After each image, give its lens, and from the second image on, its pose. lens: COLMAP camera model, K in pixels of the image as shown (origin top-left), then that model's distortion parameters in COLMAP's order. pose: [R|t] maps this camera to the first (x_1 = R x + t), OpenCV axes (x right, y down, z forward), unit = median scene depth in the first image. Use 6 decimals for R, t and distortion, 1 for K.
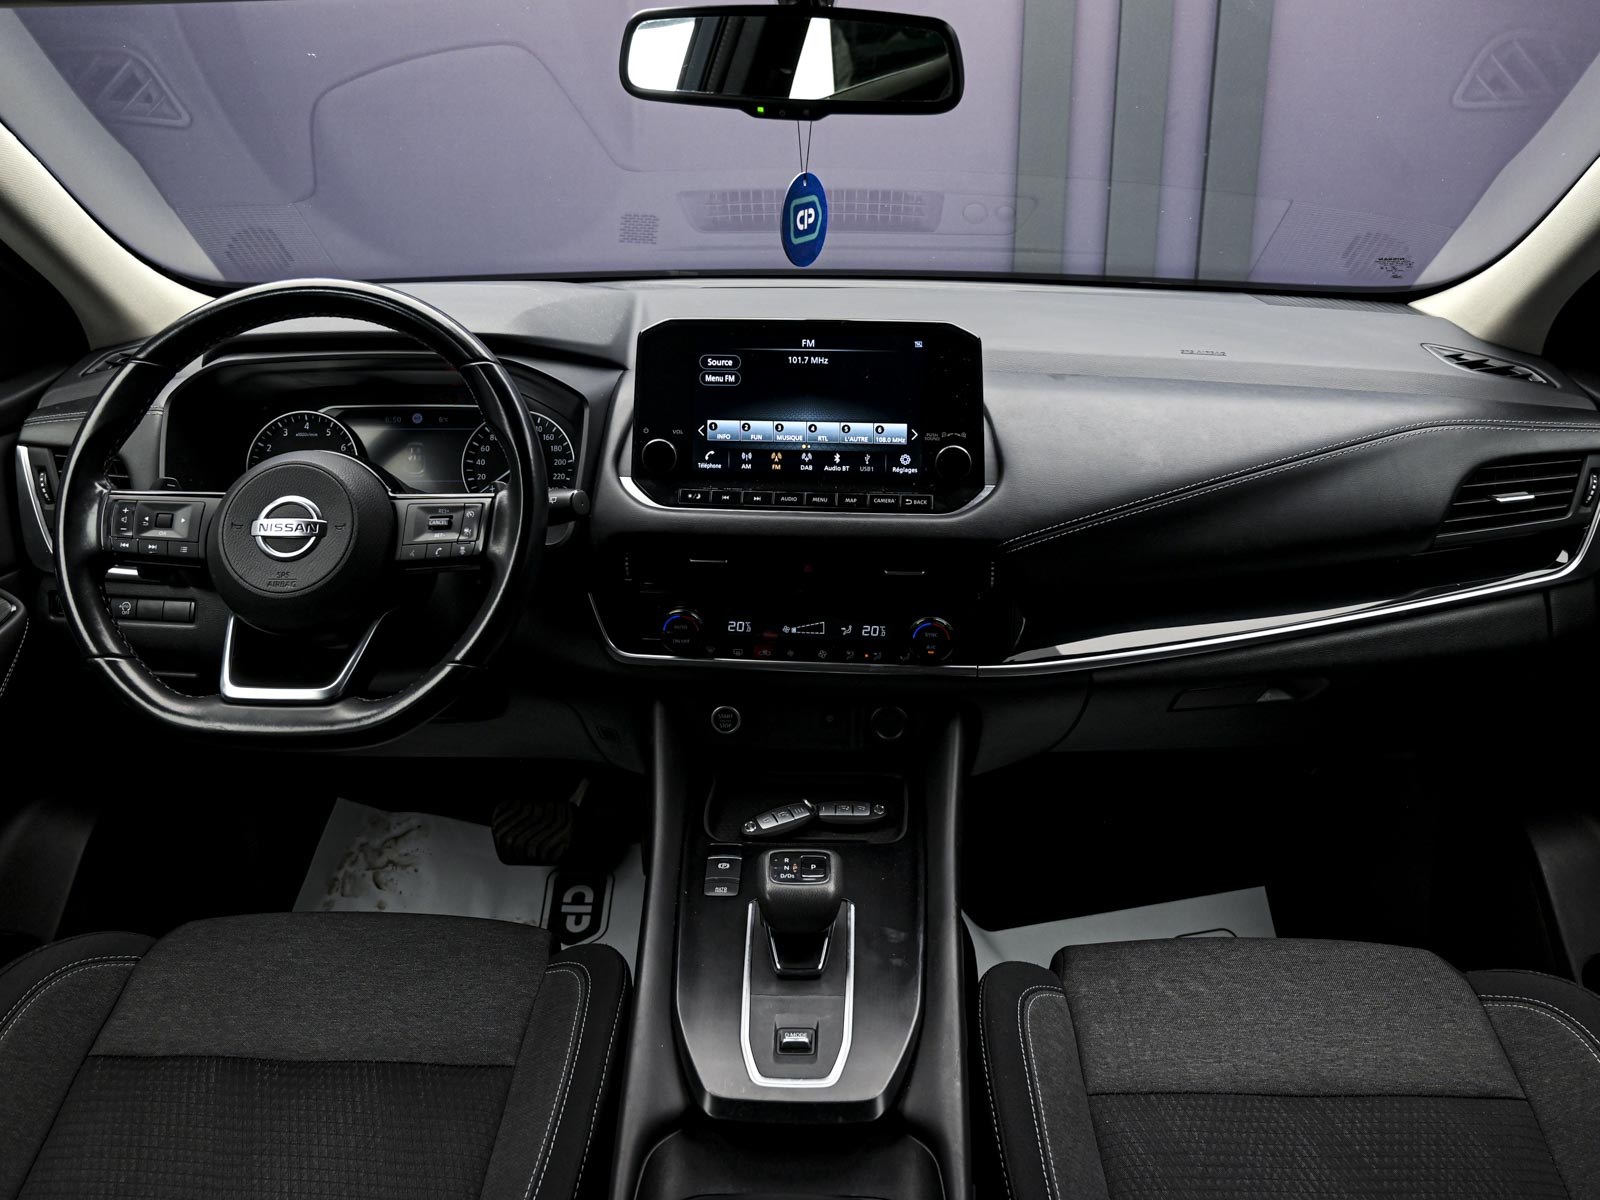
lens RADIAL K [[1236.0, 0, 799.0], [0, 1236.0, 592.0], [0, 0, 1]] dist [0.062665, -0.001155]
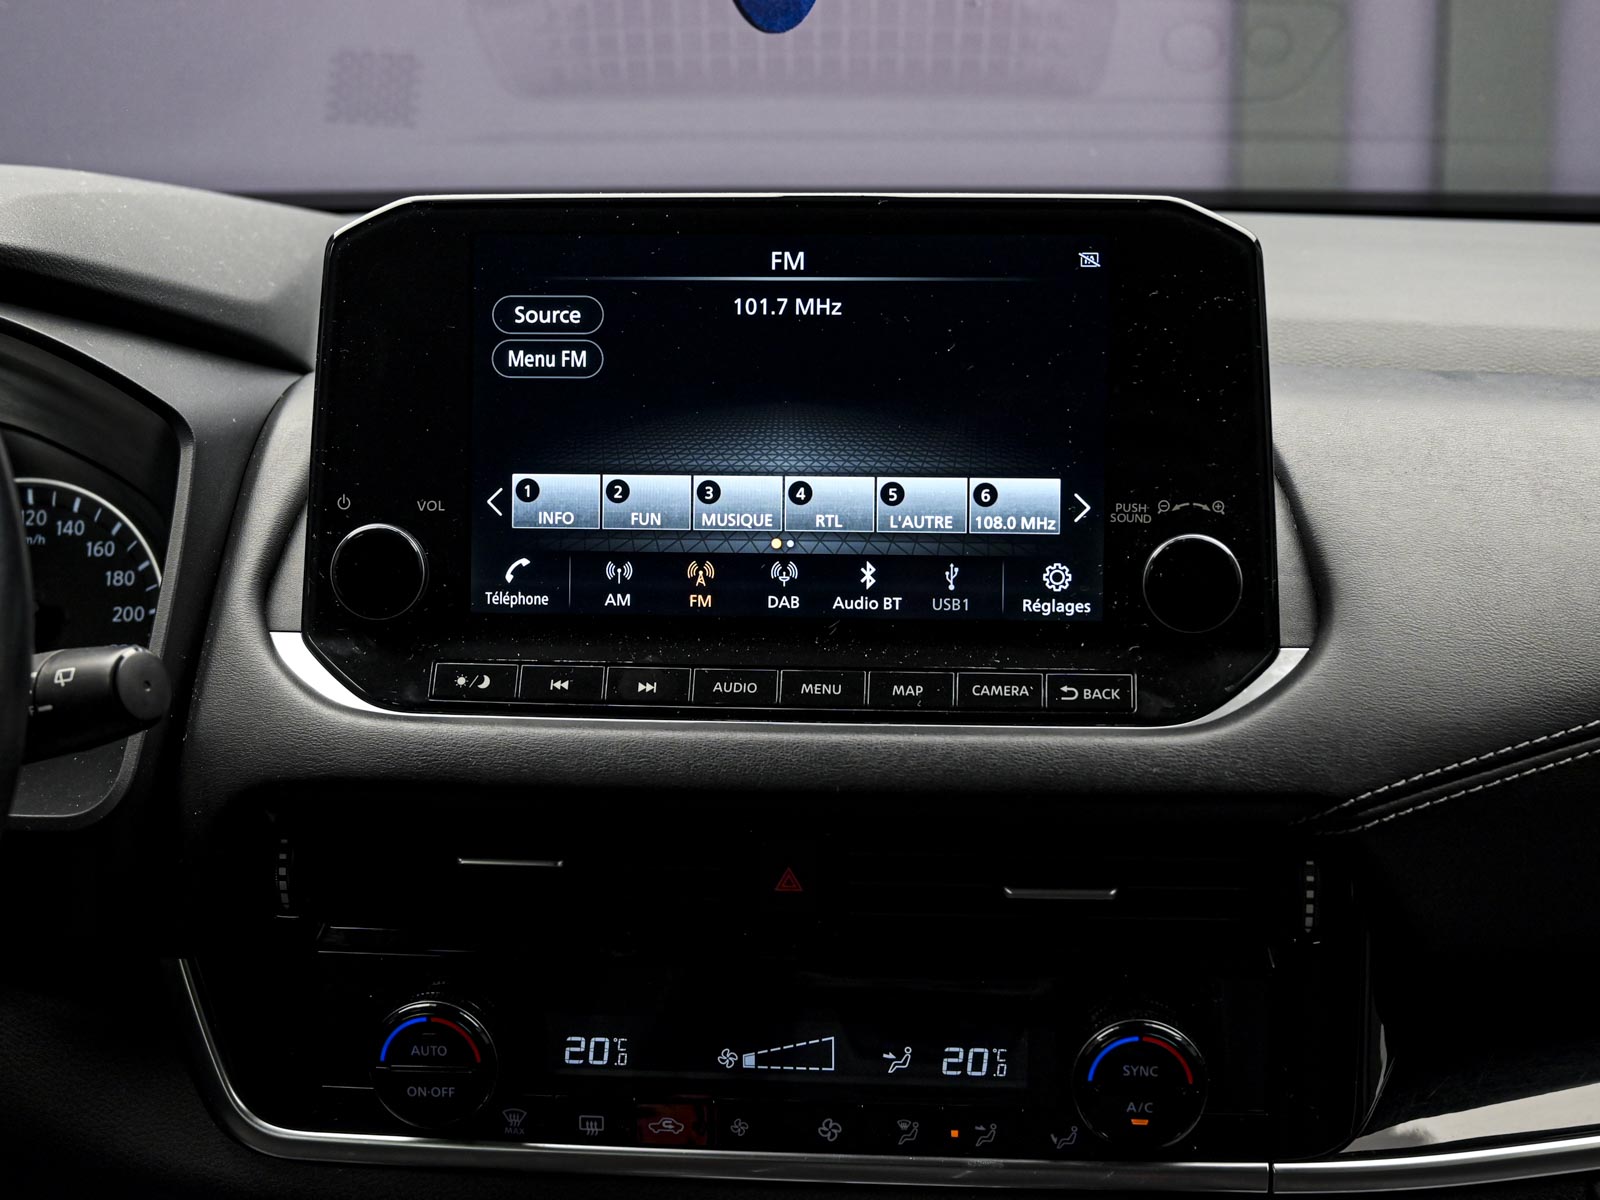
lens RADIAL K [[2514.6, 0, 764.4], [0, 2514.6, 625.1], [0, 0, 1]] dist [0.008917, 0.000000]
pose [[0.999999, -0.001144, -0.000477, 0.000745], [0.001052, 0.986970, -0.160901, 0.024548], [0.000655, 0.160900, 0.986970, 0.275645]]
